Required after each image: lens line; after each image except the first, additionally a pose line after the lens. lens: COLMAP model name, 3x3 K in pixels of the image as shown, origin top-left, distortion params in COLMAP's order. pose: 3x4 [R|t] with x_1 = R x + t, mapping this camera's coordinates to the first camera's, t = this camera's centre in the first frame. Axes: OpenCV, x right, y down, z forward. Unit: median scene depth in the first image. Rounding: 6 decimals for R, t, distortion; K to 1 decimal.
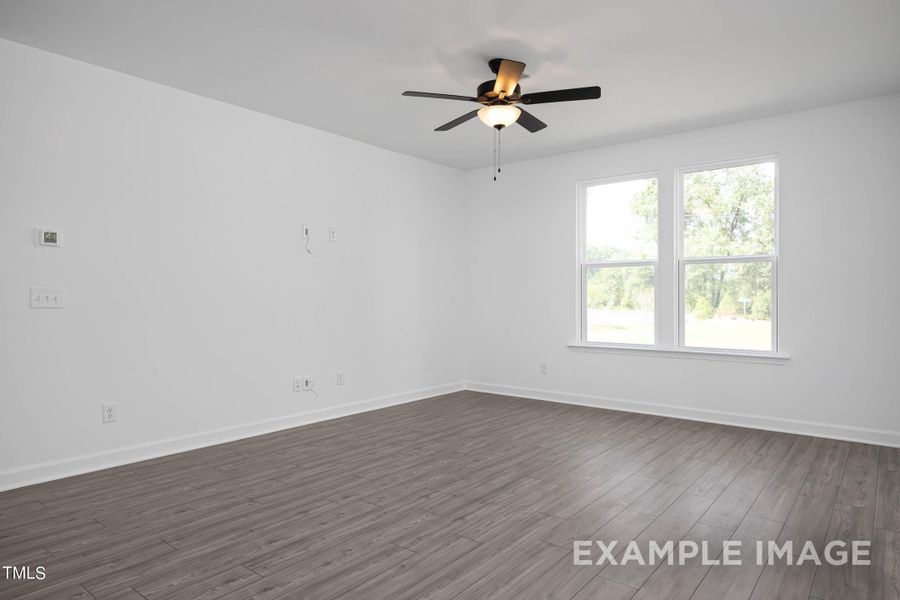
lens RADIAL K [[558.0, 0, 452.9], [0, 558.0, 293.6], [0, 0, 1]] dist [-0.004499, -0.000822]
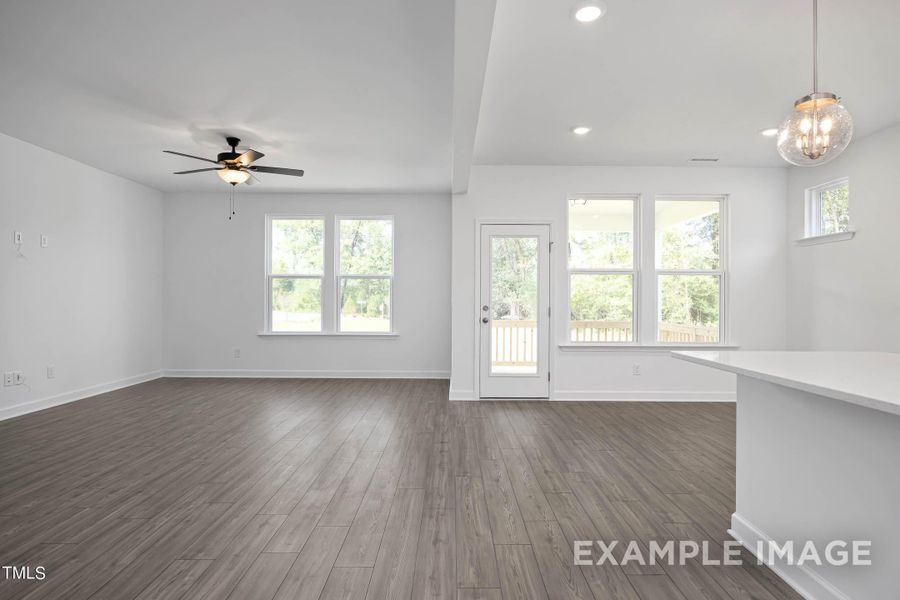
lens RADIAL K [[474.4, 0, 452.2], [0, 474.4, 299.2], [0, 0, 1]] dist [-0.002657, -0.000657]
pose [[0.782861, 0.005832, 0.622169, -0.216384], [-0.009551, 0.999951, 0.002644, -0.003363], [-0.622123, -0.008013, 0.782879, -0.301013]]
